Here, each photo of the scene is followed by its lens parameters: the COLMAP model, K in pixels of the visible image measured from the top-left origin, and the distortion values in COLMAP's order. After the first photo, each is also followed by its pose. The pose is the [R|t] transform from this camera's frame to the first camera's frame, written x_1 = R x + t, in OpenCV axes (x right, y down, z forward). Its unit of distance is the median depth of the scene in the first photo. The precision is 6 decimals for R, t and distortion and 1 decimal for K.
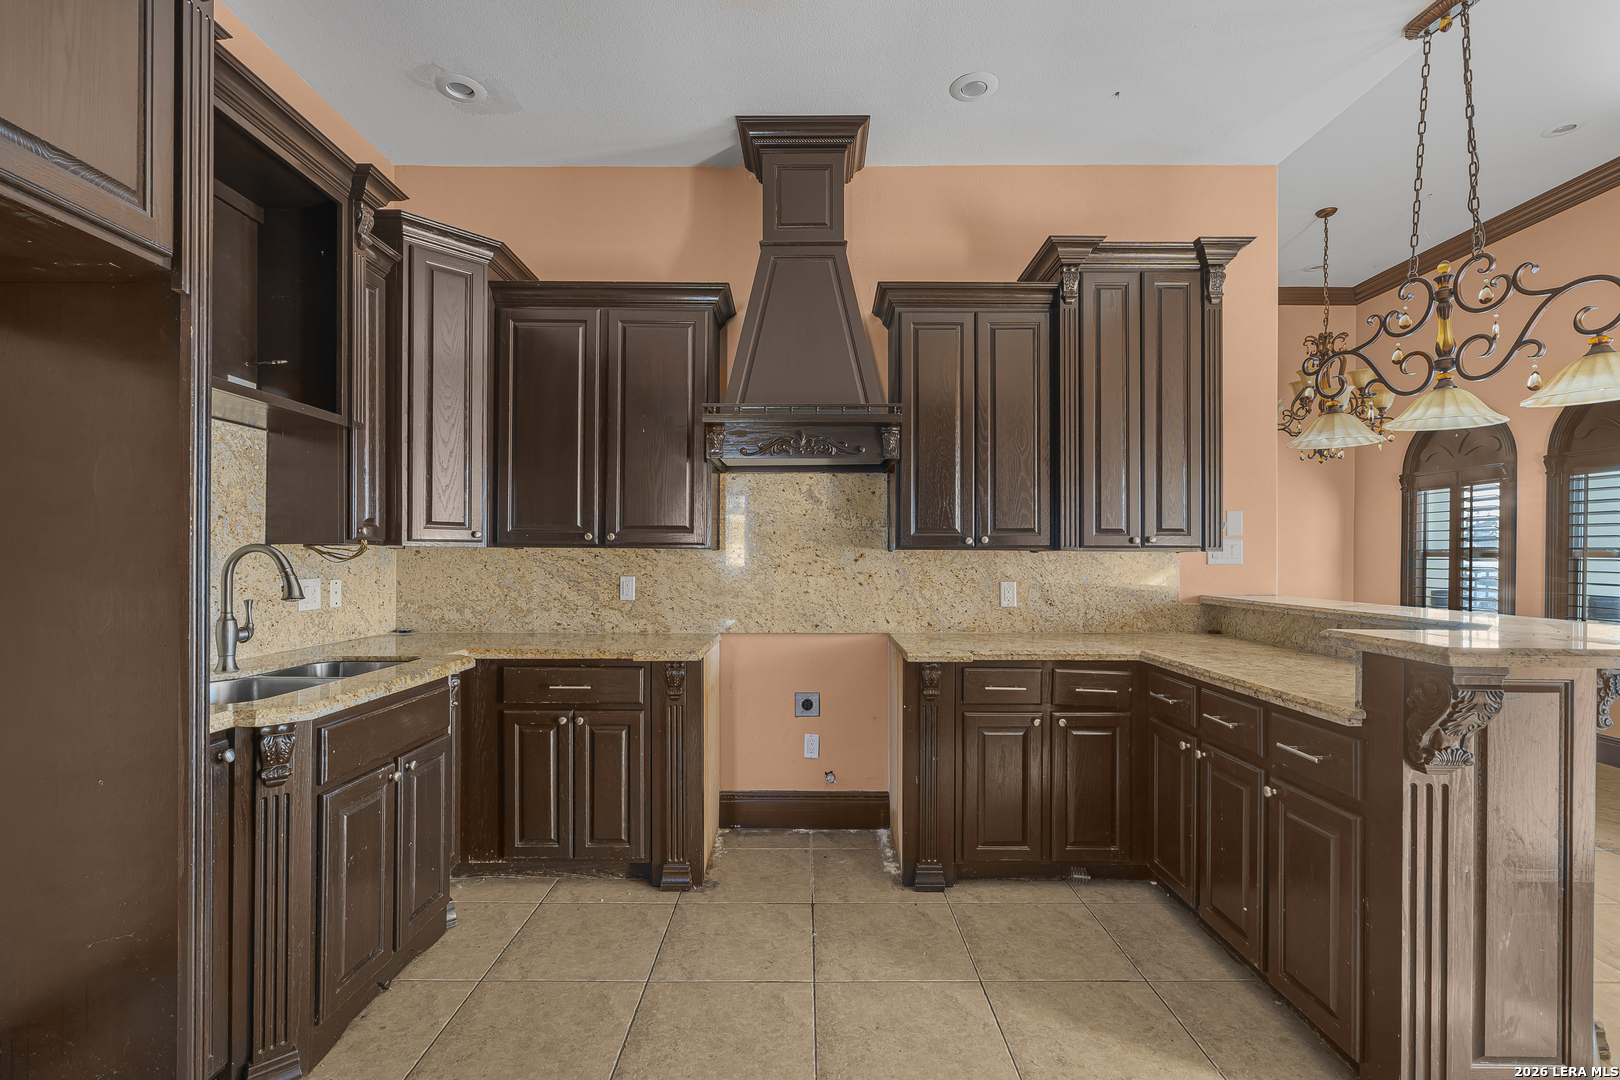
lens RADIAL K [[753.3, 0, 814.9], [0, 753.3, 552.7], [0, 0, 1]] dist [-0.057391, 0.018533]
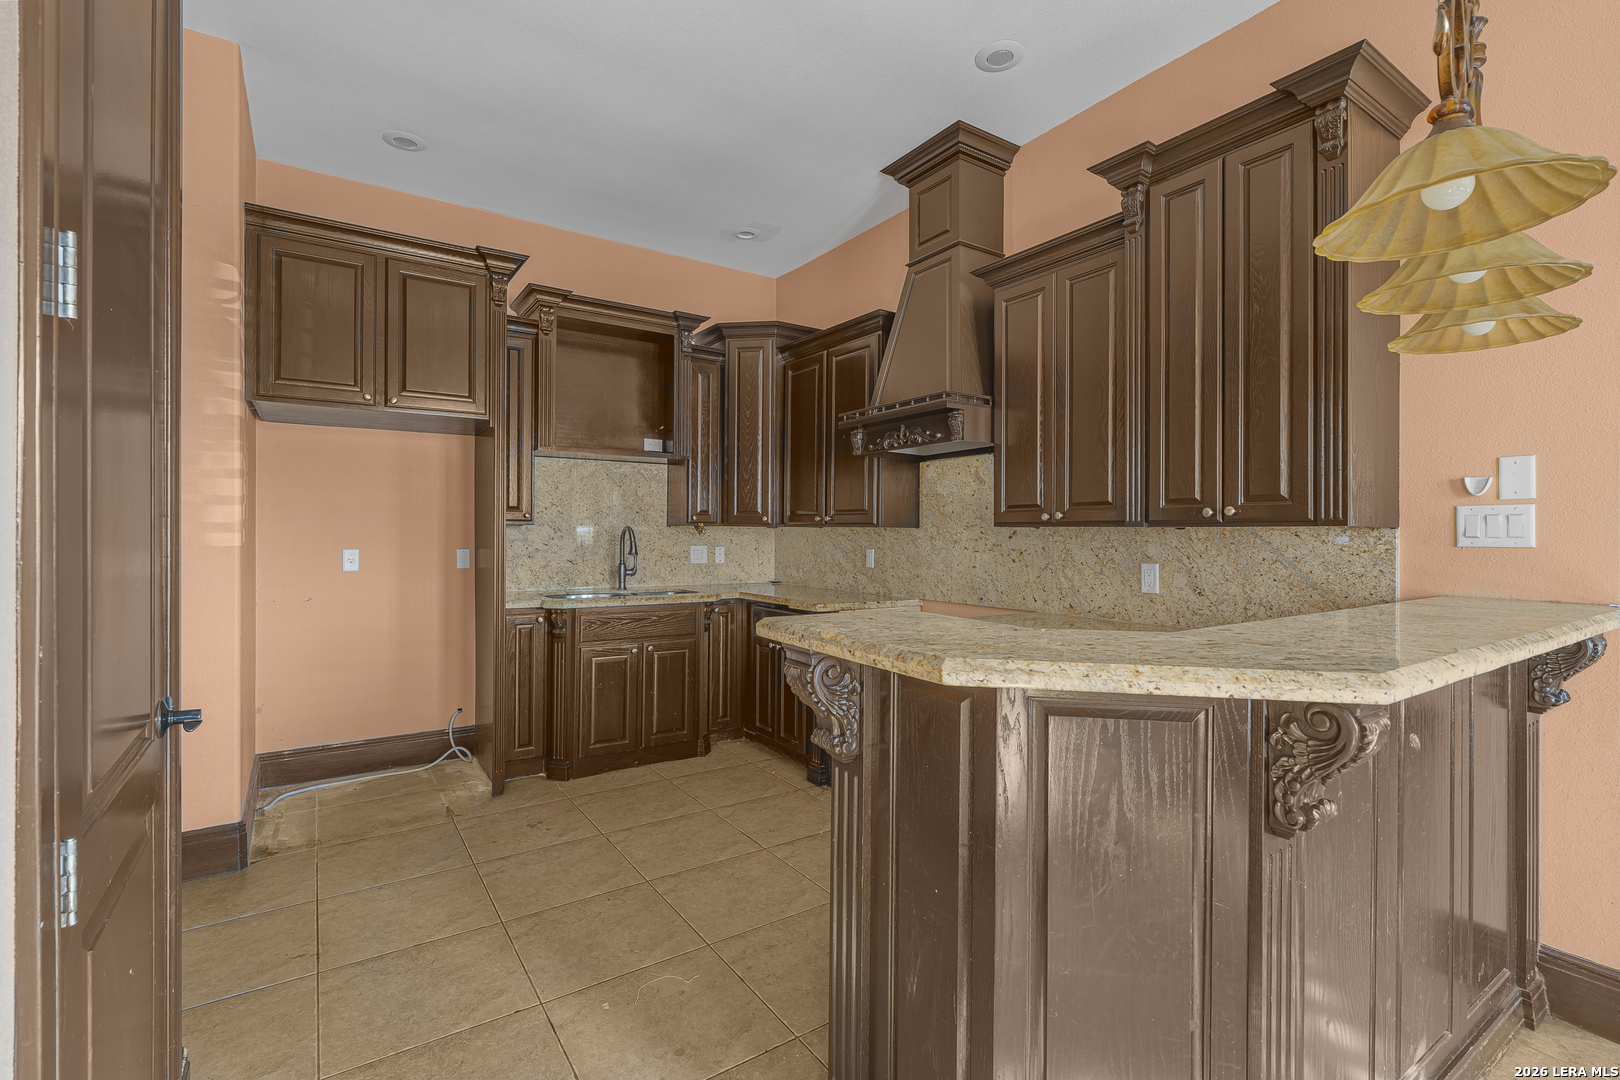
lens RADIAL K [[753.3, 0, 796.2], [0, 753.3, 528.2], [0, 0, 1]] dist [-0.057391, 0.018533]
pose [[0.516876, -0.005133, -0.856045, 0.785449], [0.000080, 0.999982, -0.005948, 0.003762], [0.856061, 0.003006, 0.516867, 0.229717]]
